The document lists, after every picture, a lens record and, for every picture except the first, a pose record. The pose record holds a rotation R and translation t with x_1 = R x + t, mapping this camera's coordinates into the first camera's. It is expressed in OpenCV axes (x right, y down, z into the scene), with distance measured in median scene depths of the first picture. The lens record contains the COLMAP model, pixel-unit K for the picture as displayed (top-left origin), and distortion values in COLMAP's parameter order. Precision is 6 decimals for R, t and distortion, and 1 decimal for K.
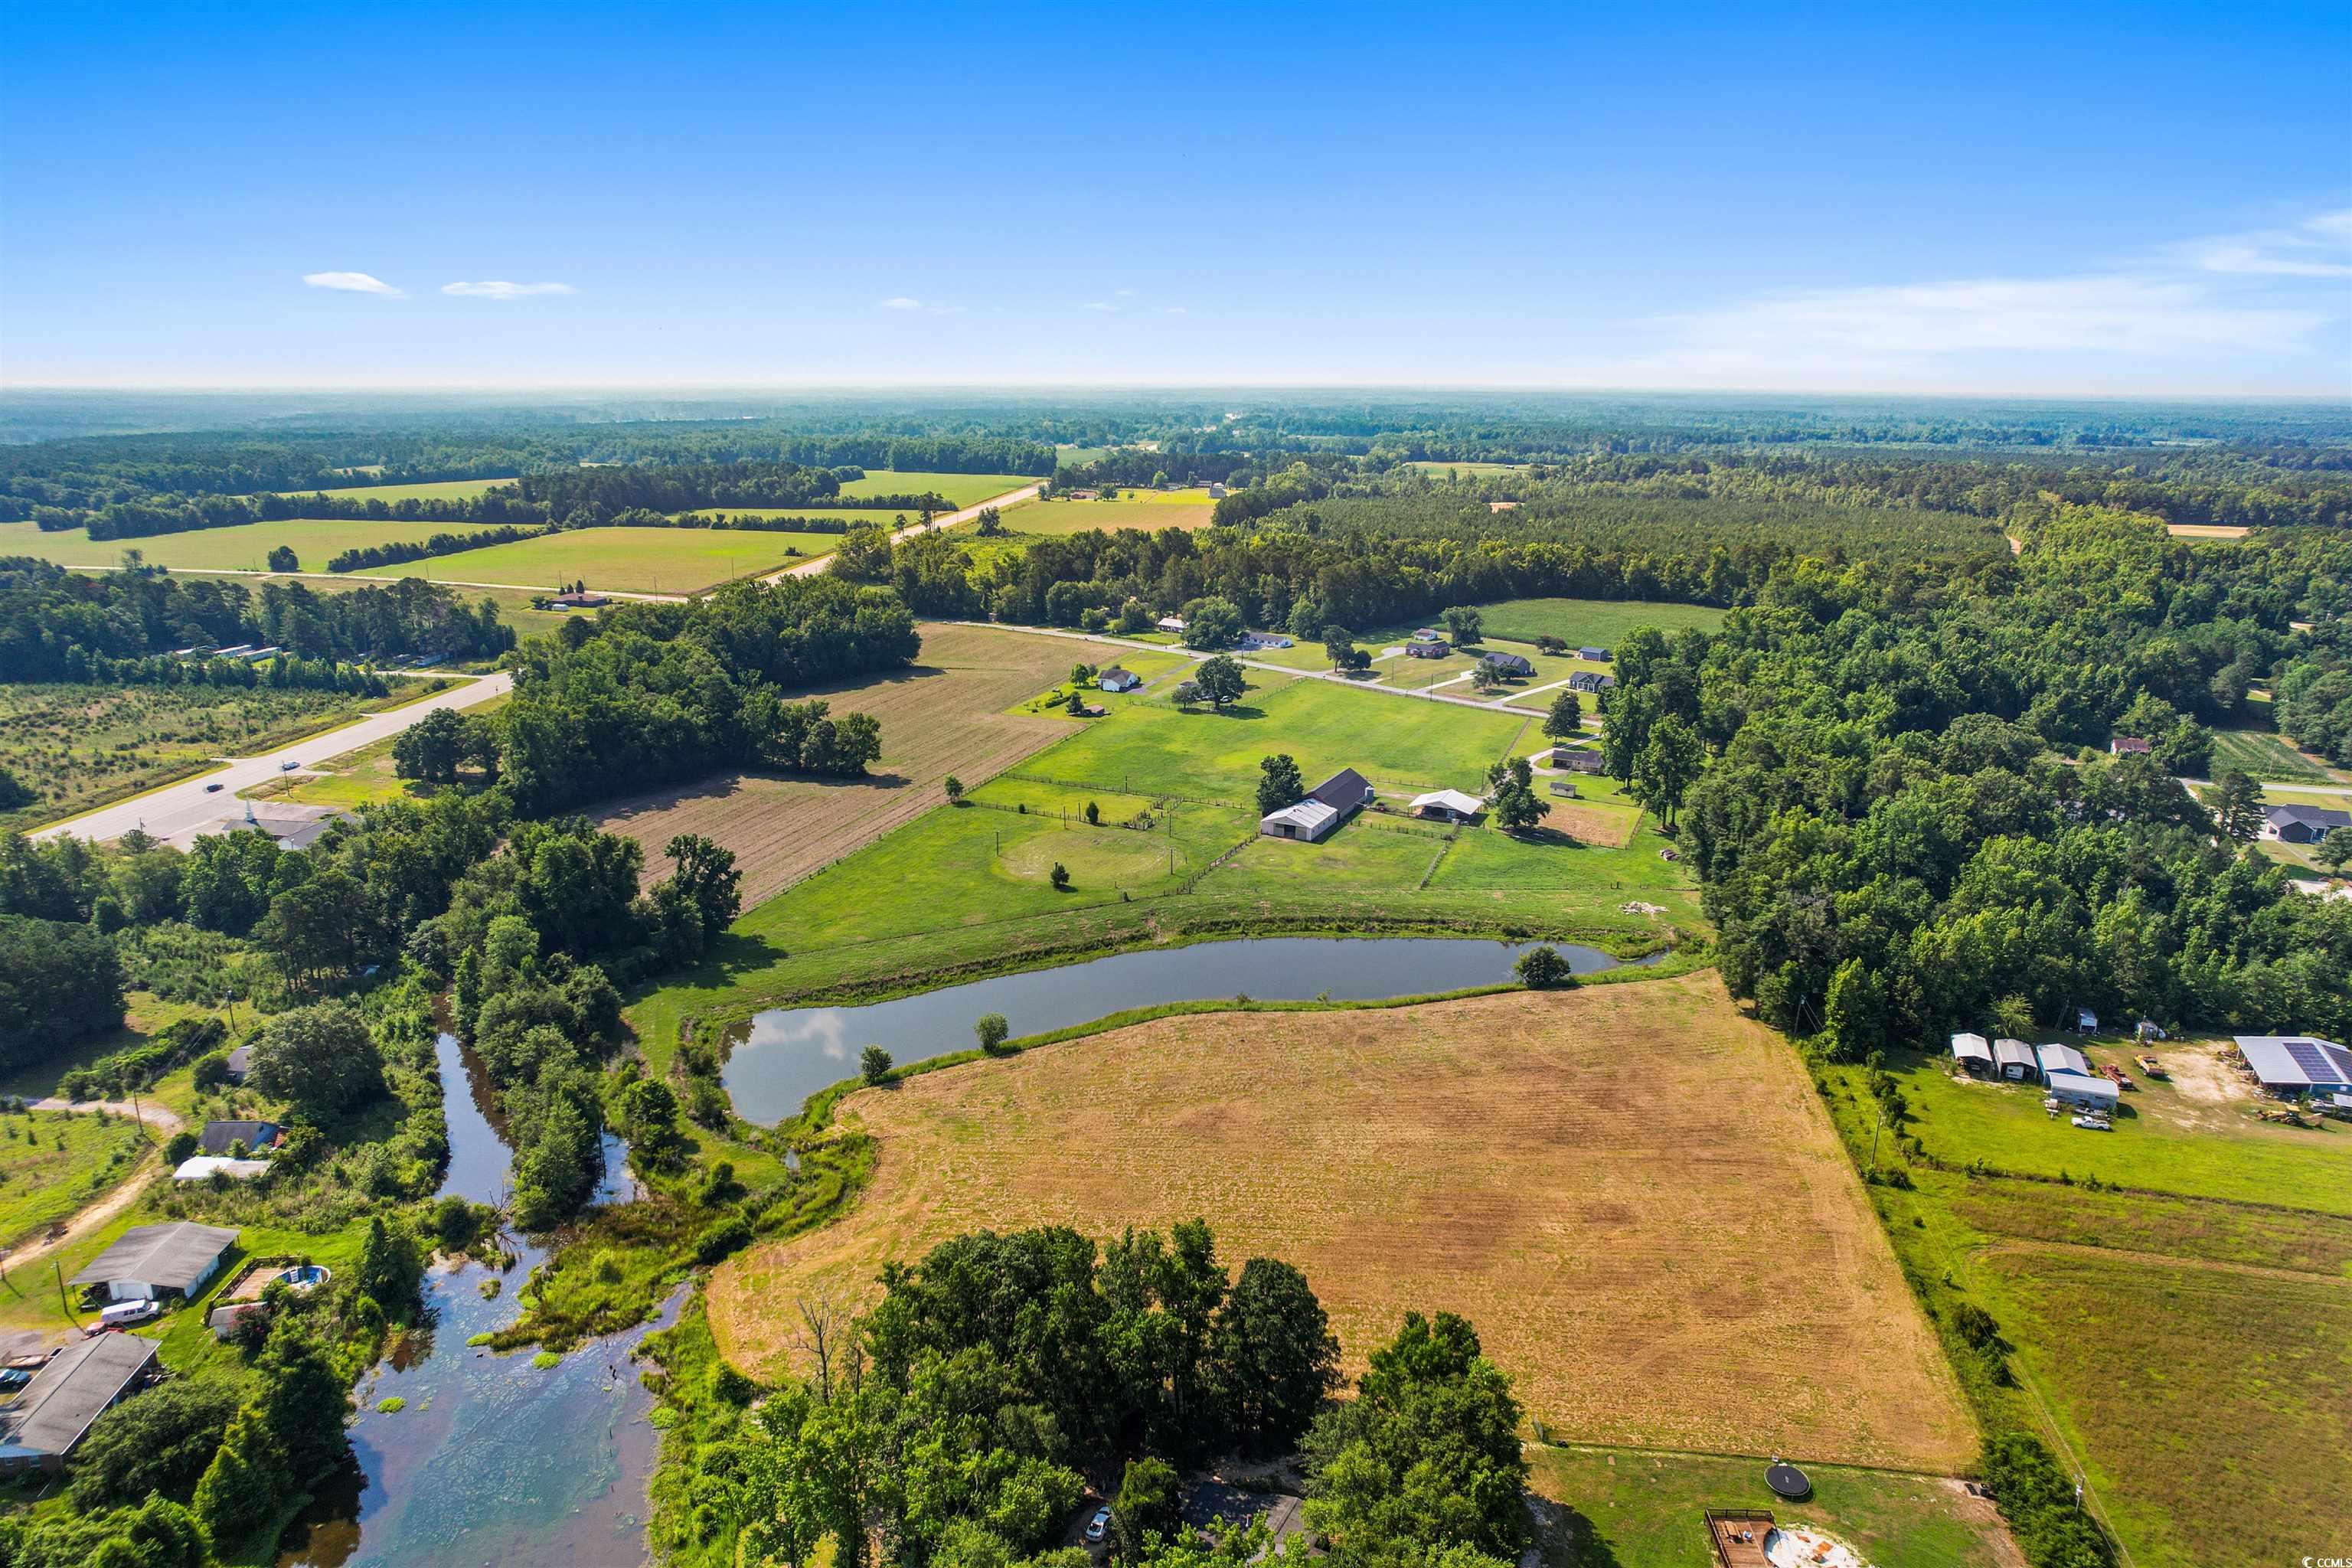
lens RADIAL K [[1470.0, 0, 1183.7], [0, 1470.0, 790.0], [0, 0, 1]] dist [-0.056629, 0.041153]
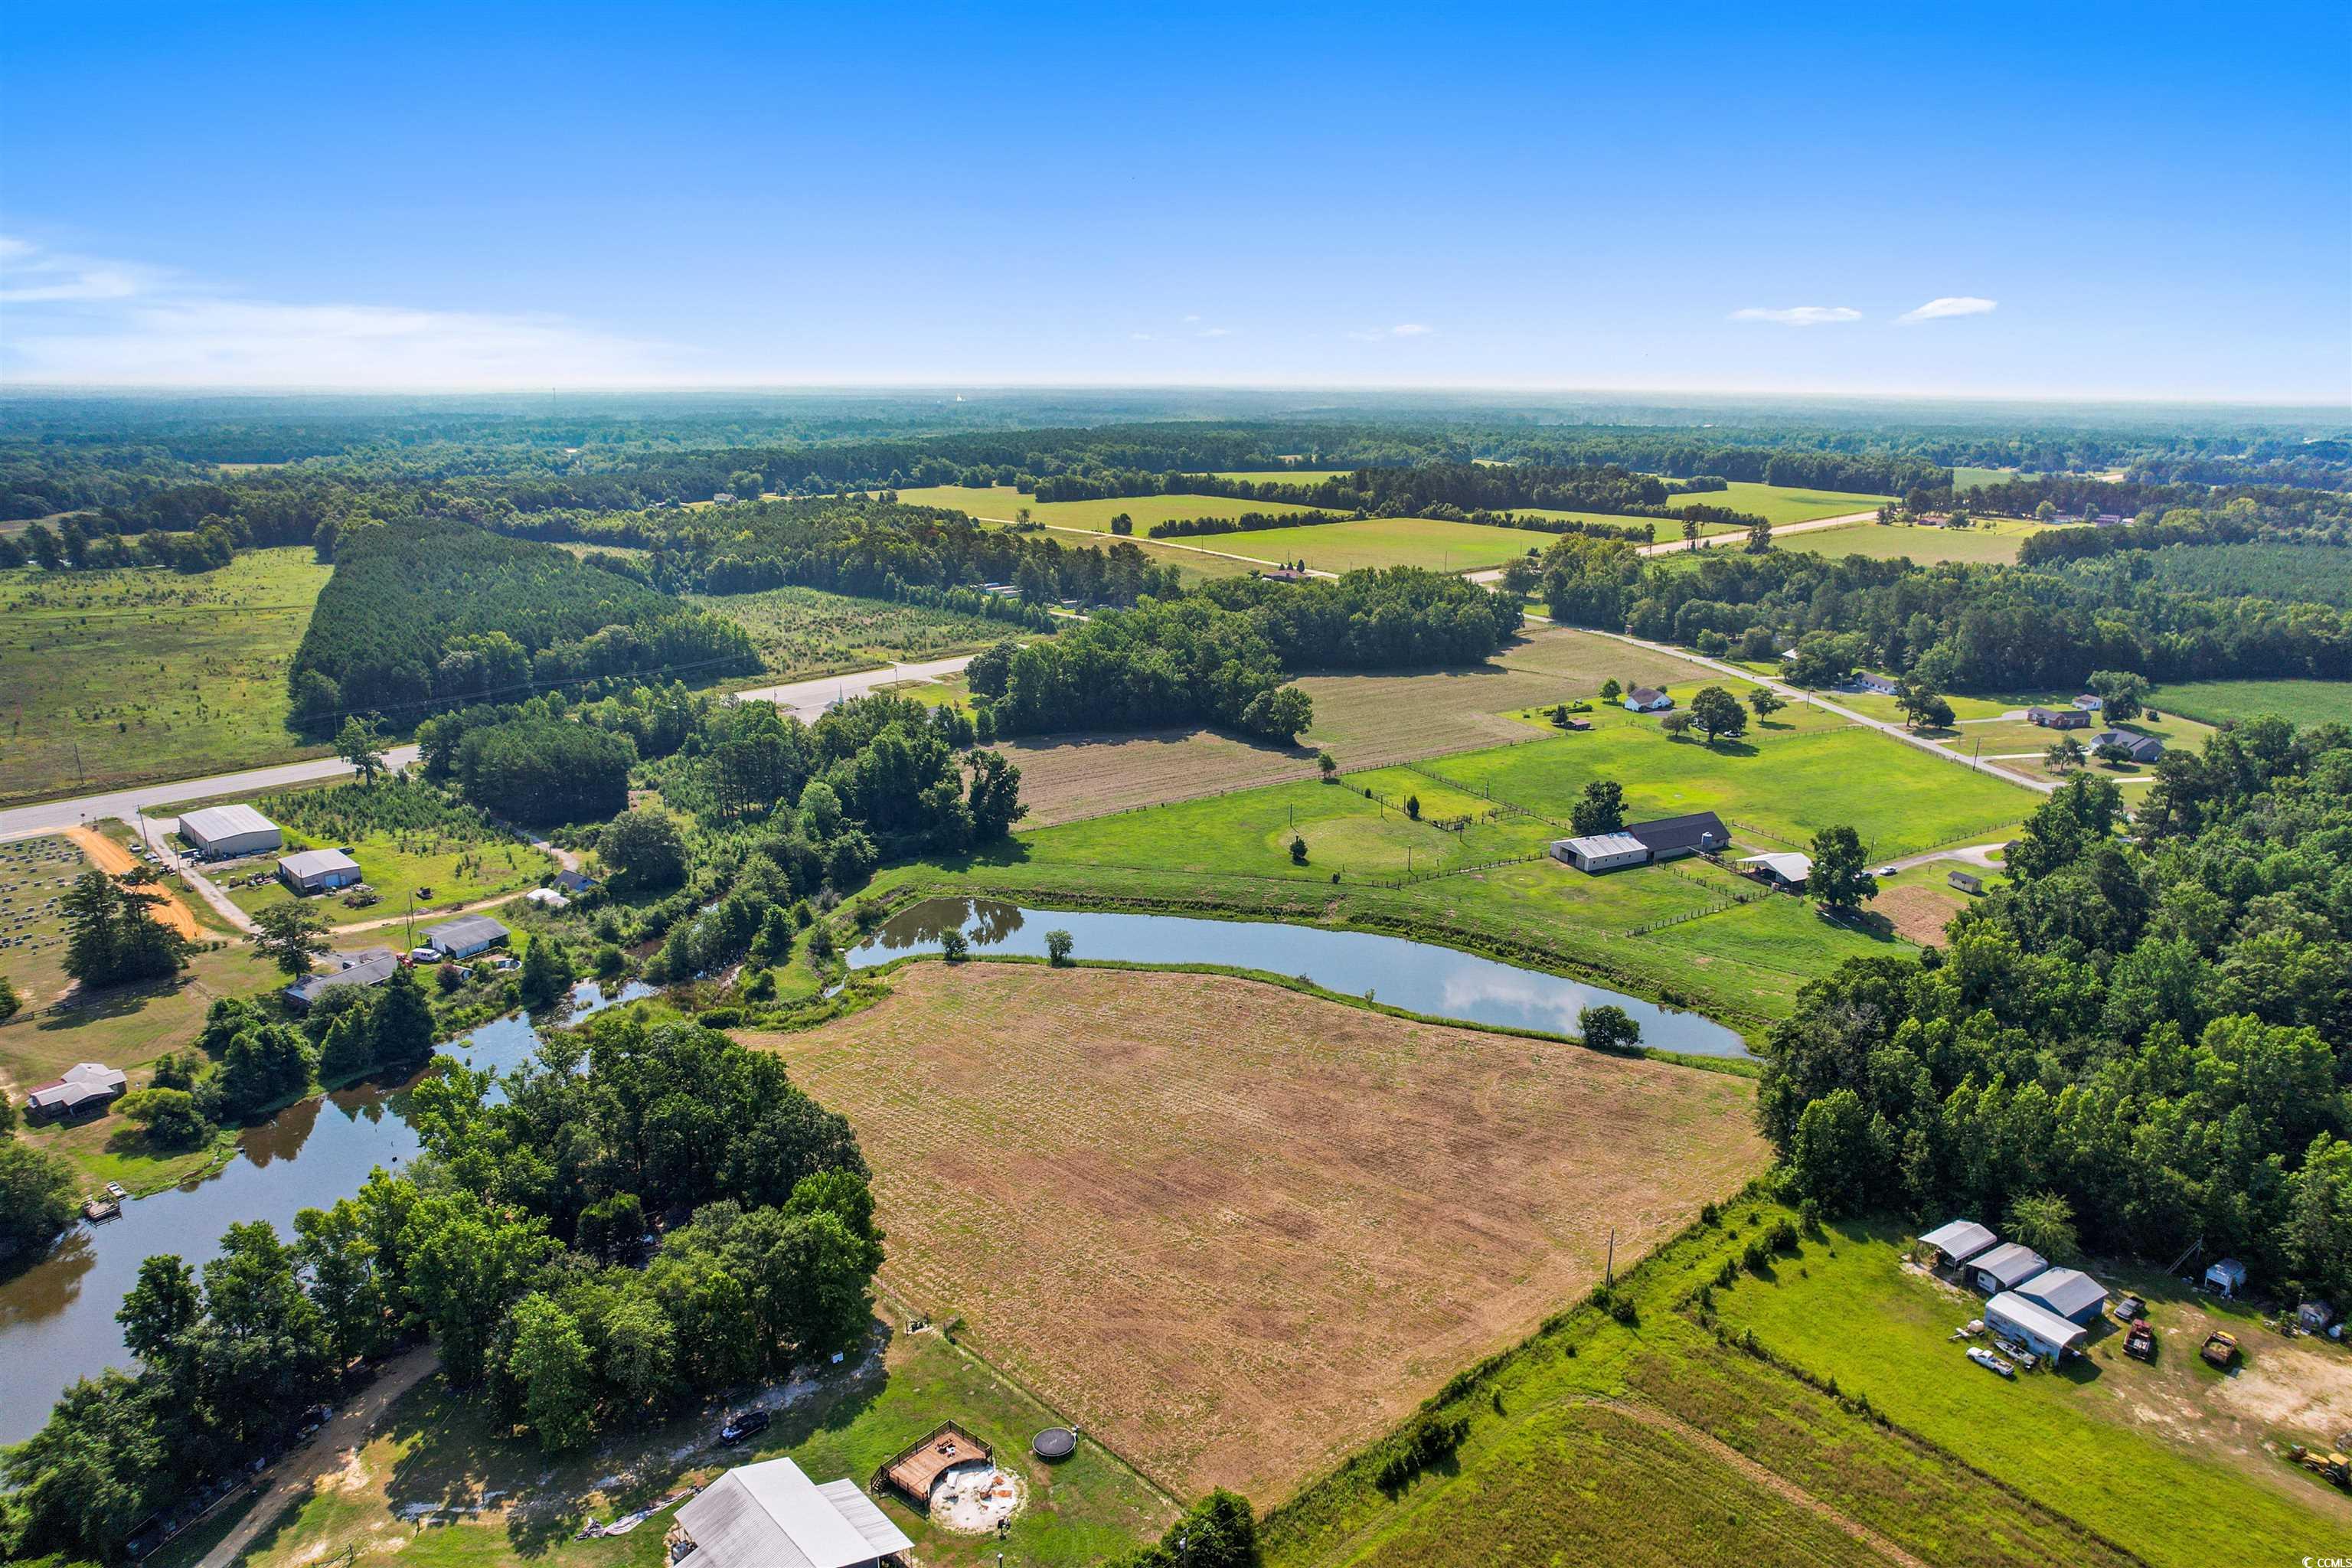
lens RADIAL K [[1470.0, 0, 1183.7], [0, 1470.0, 790.0], [0, 0, 1]] dist [-0.056629, 0.041153]
pose [[0.804364, 0.165160, -0.570720, 0.228411], [-0.167613, 0.984649, 0.048715, -0.010964], [0.570004, 0.056475, 0.819699, 0.038957]]
